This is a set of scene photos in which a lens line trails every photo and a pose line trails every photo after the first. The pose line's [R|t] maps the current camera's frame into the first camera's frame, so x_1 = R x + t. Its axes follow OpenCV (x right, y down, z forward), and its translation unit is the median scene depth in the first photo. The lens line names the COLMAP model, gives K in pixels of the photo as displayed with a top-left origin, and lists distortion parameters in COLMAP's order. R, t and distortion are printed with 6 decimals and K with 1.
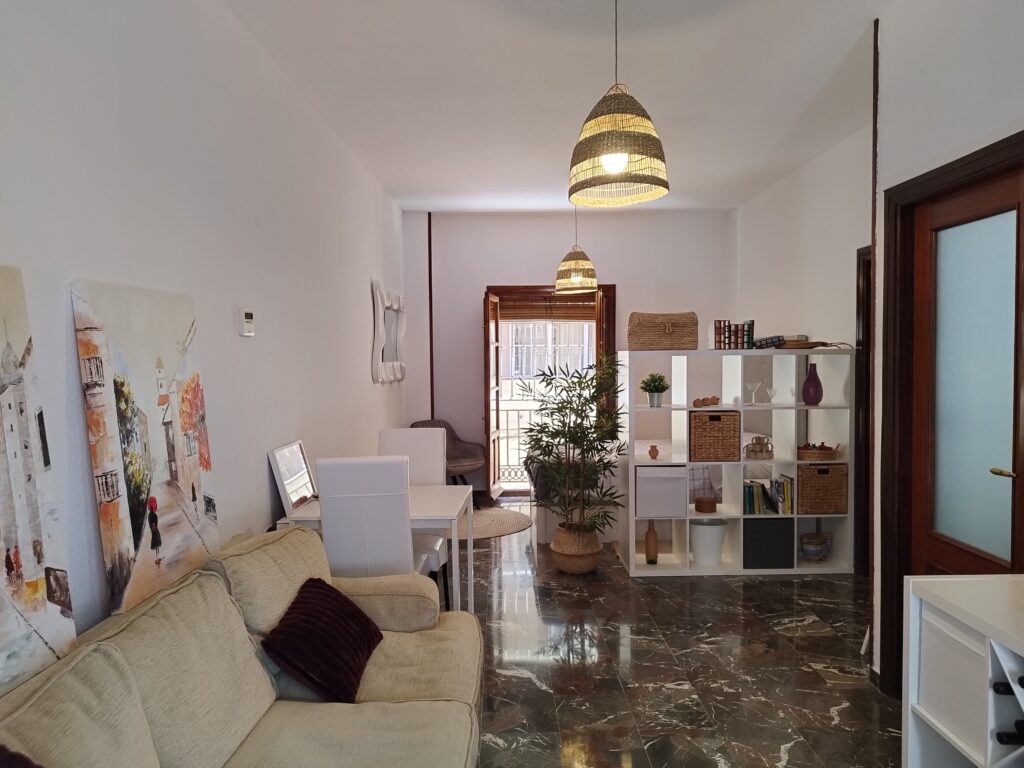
lens RADIAL K [[729.2, 0, 514.5], [0, 729.2, 388.9], [0, 0, 1]] dist [0.008902, -0.001005]
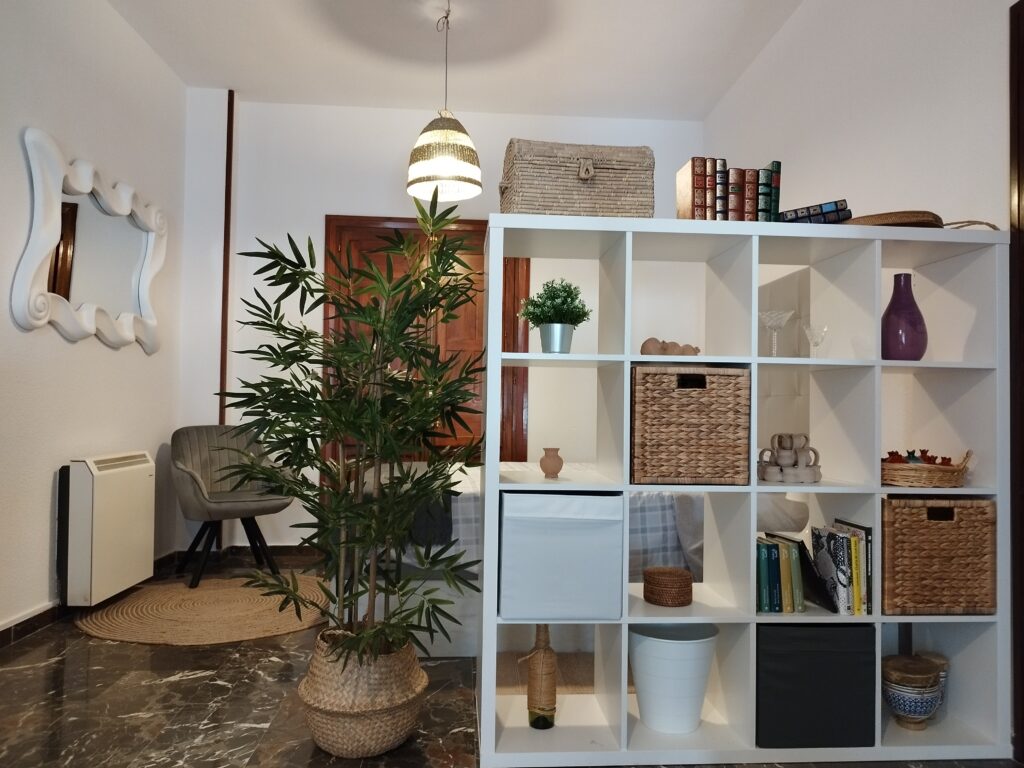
lens RADIAL K [[761.5, 0, 511.4], [0, 761.5, 381.8], [0, 0, 1]] dist [0.010764, 0.005624]
pose [[0.998197, 0.027437, 0.053382, 0.145647], [-0.023470, 0.997014, -0.073572, 0.074690], [-0.055241, 0.072186, 0.995860, 0.560049]]
